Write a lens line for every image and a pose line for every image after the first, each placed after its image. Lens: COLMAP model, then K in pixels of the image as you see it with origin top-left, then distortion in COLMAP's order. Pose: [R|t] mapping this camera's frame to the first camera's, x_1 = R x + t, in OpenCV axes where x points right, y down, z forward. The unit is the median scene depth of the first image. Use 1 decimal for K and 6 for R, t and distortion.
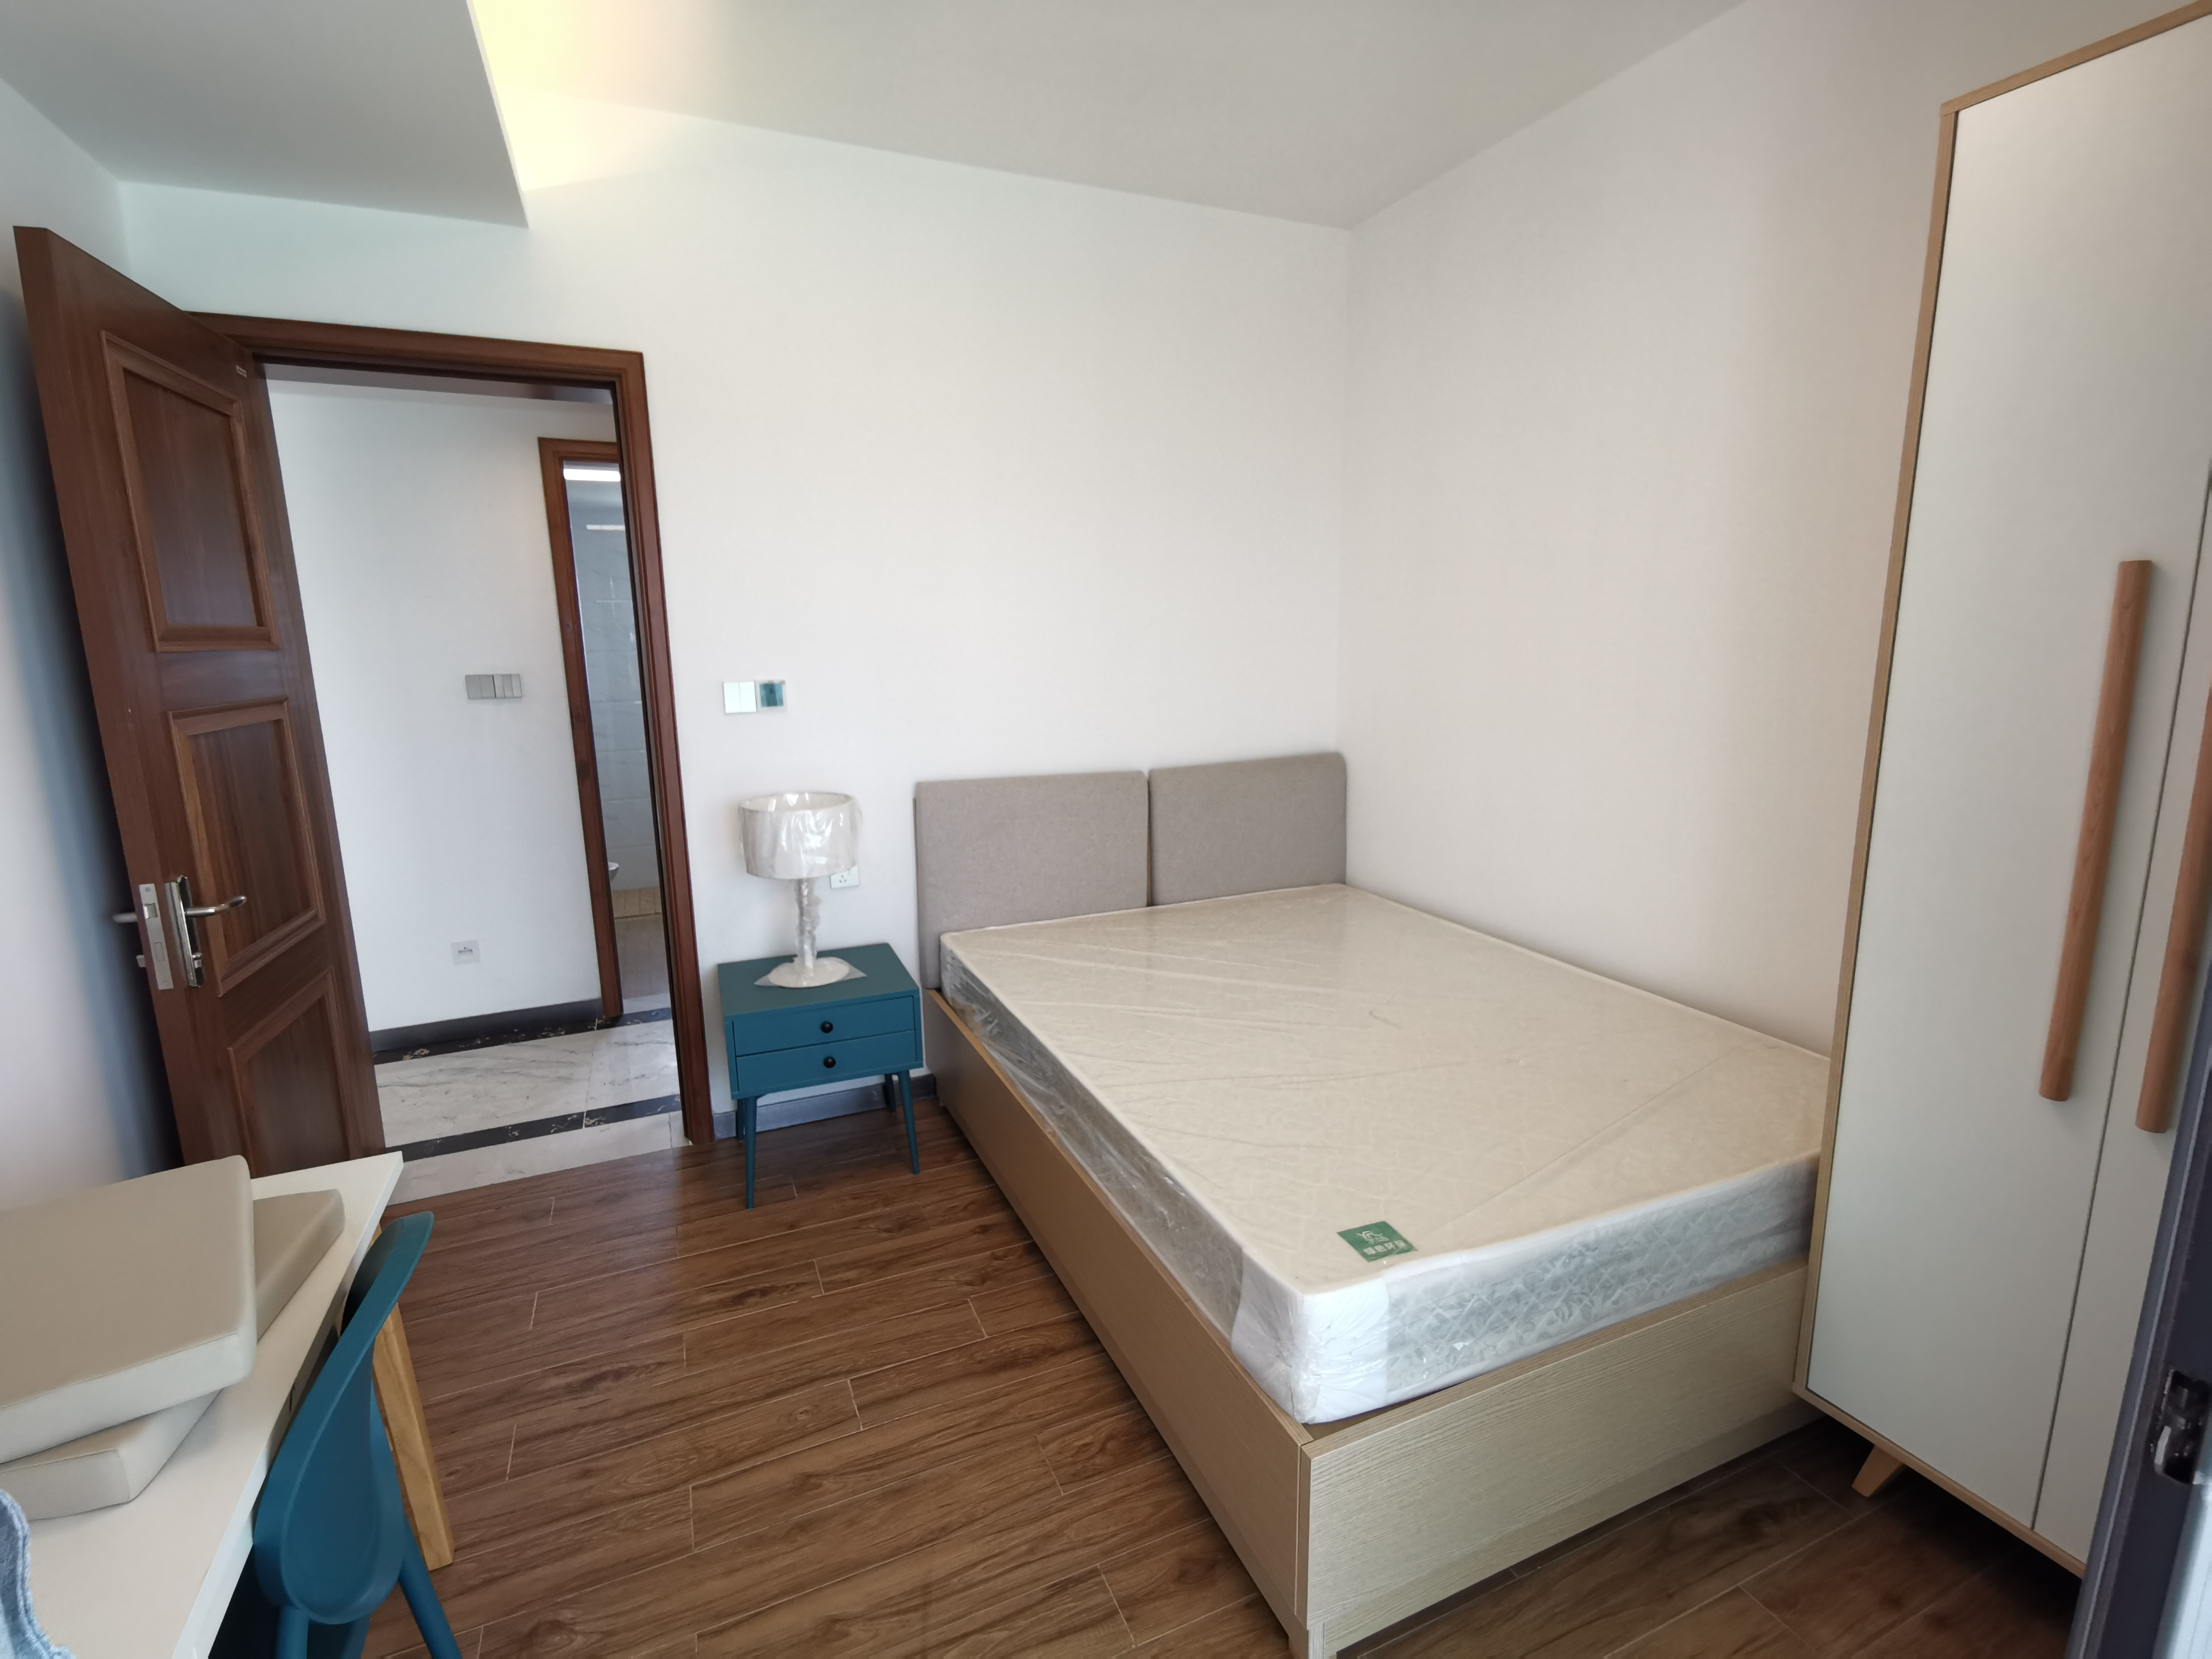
lens RADIAL K [[1031.6, 0, 1113.6], [0, 1031.6, 826.7], [0, 0, 1]] dist [0.002586, 0.000249]
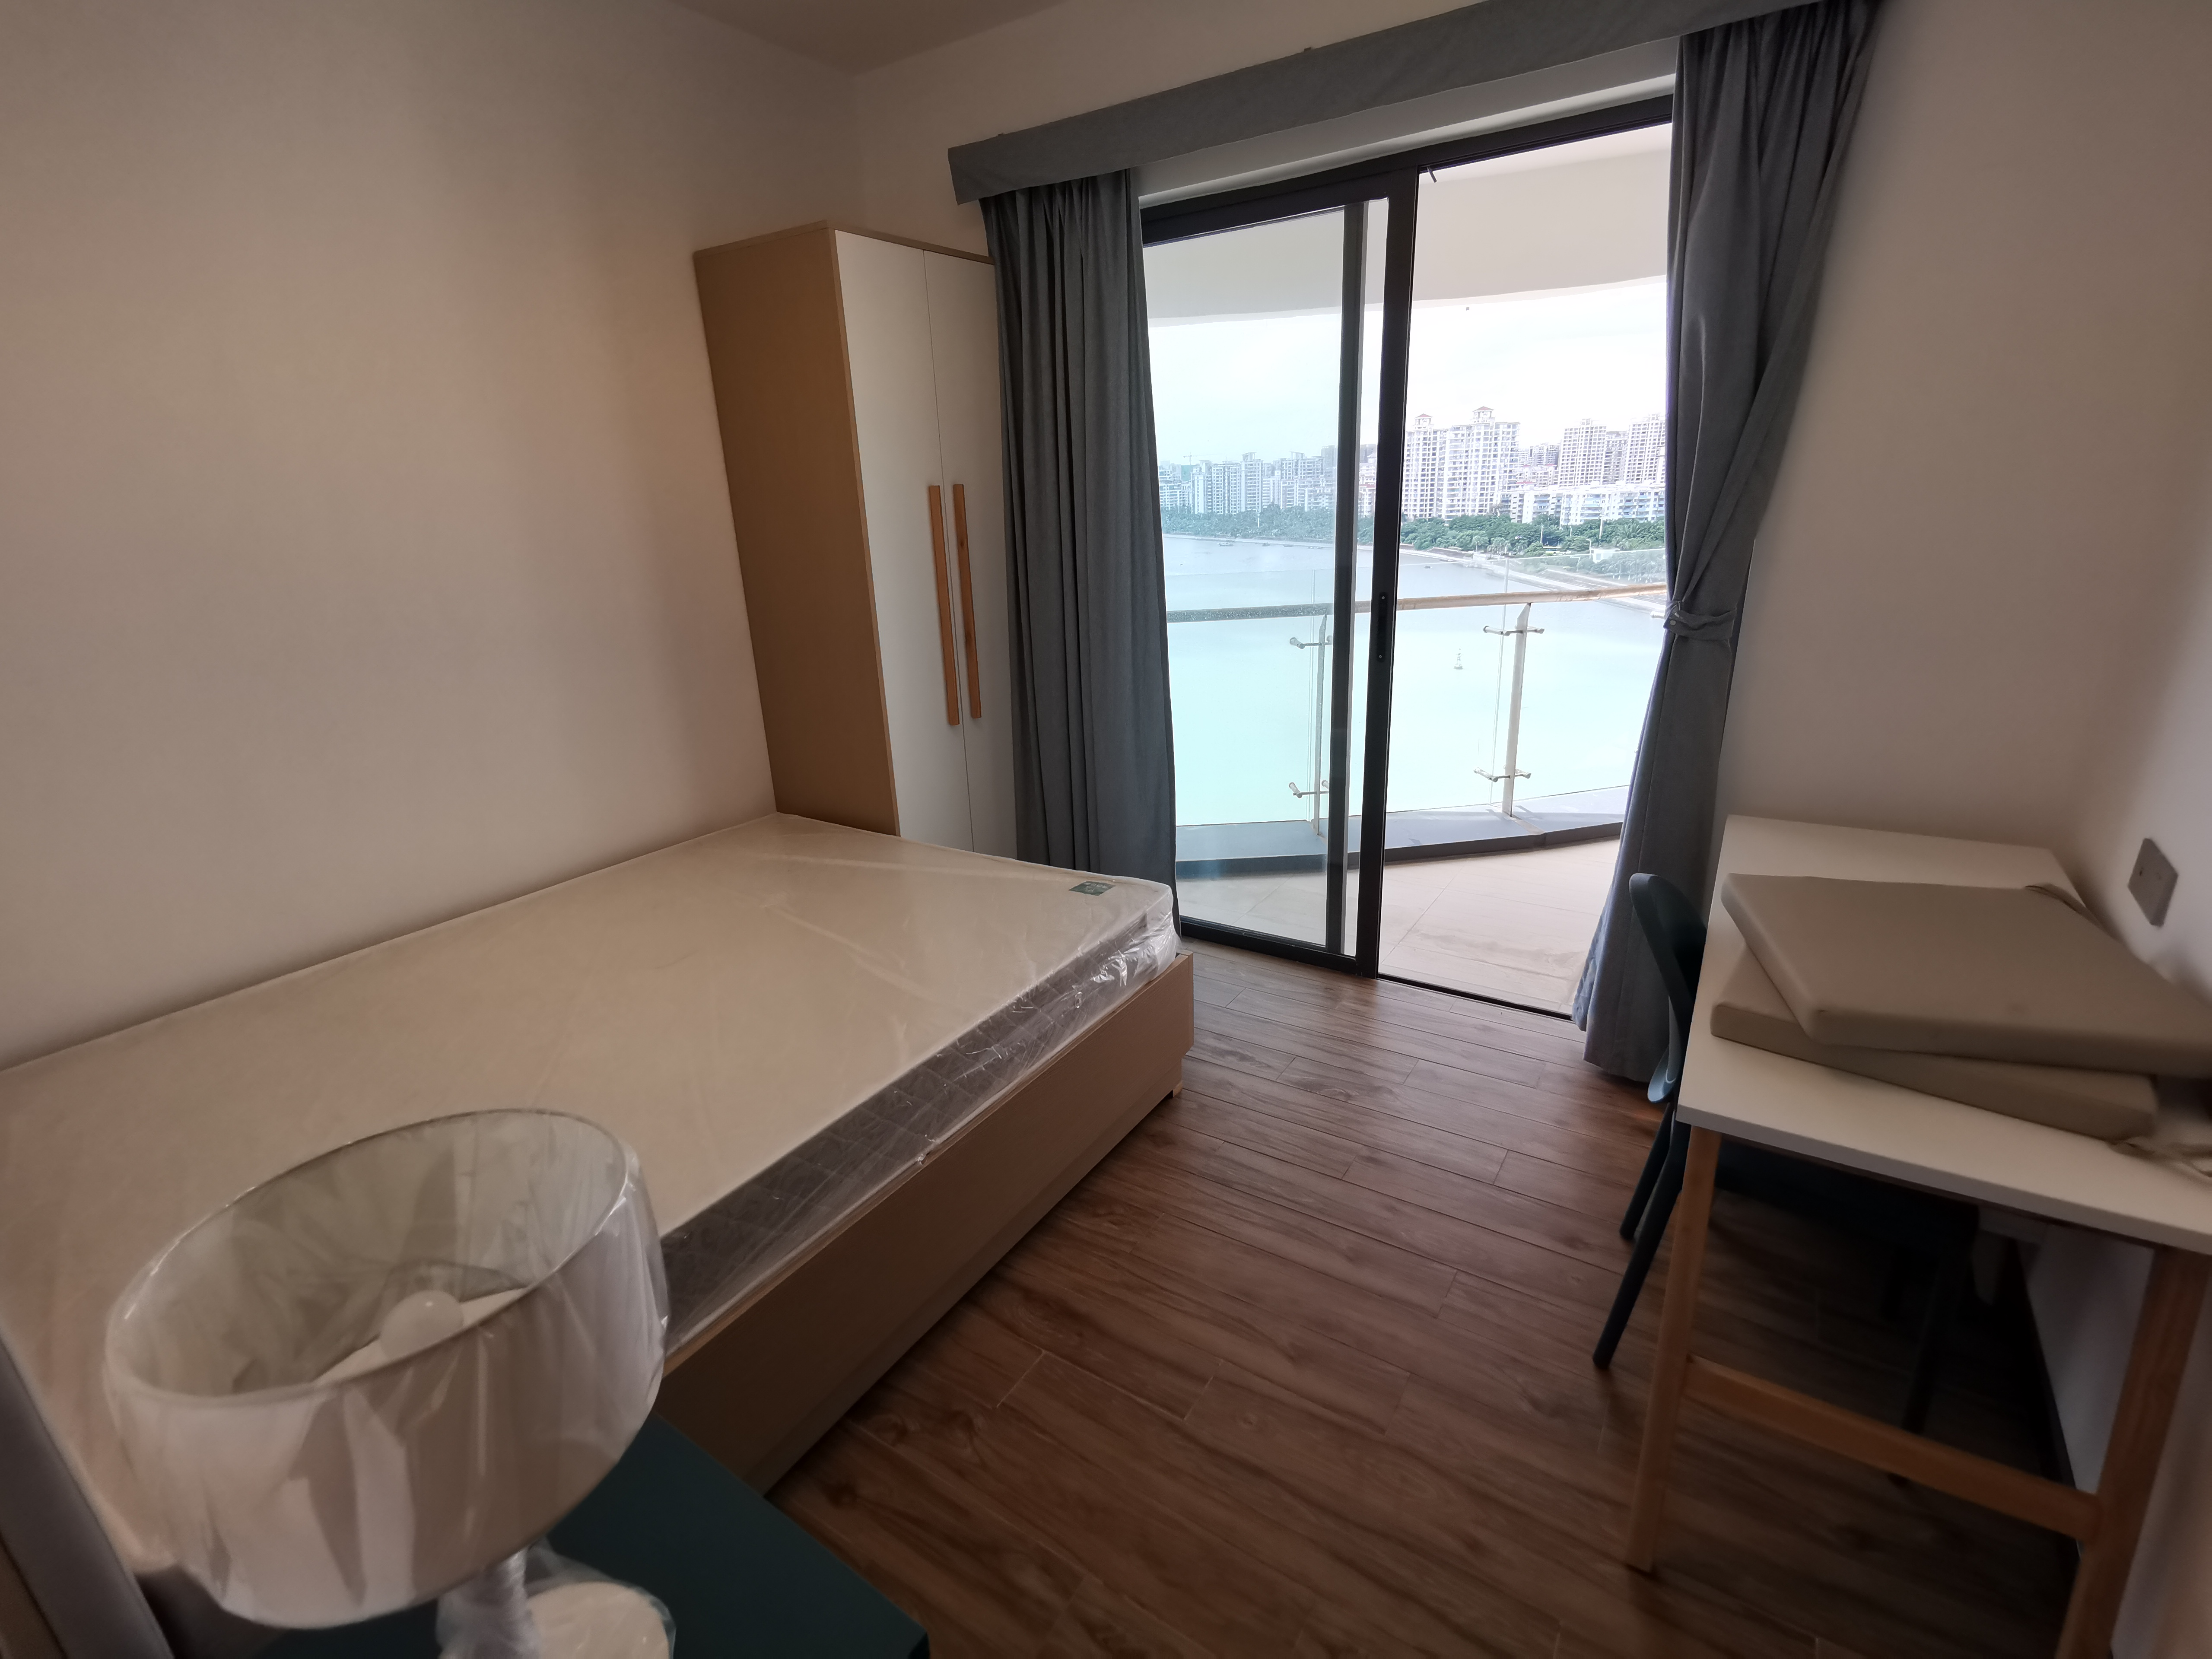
lens RADIAL K [[1031.6, 0, 1119.9], [0, 1031.6, 840.5], [0, 0, 1]] dist [0.002586, 0.000249]
pose [[-0.563143, -0.246777, 0.788651, -0.815716], [0.173657, 0.897716, 0.404906, -0.255530], [-0.807906, 0.364975, -0.462688, 1.323018]]
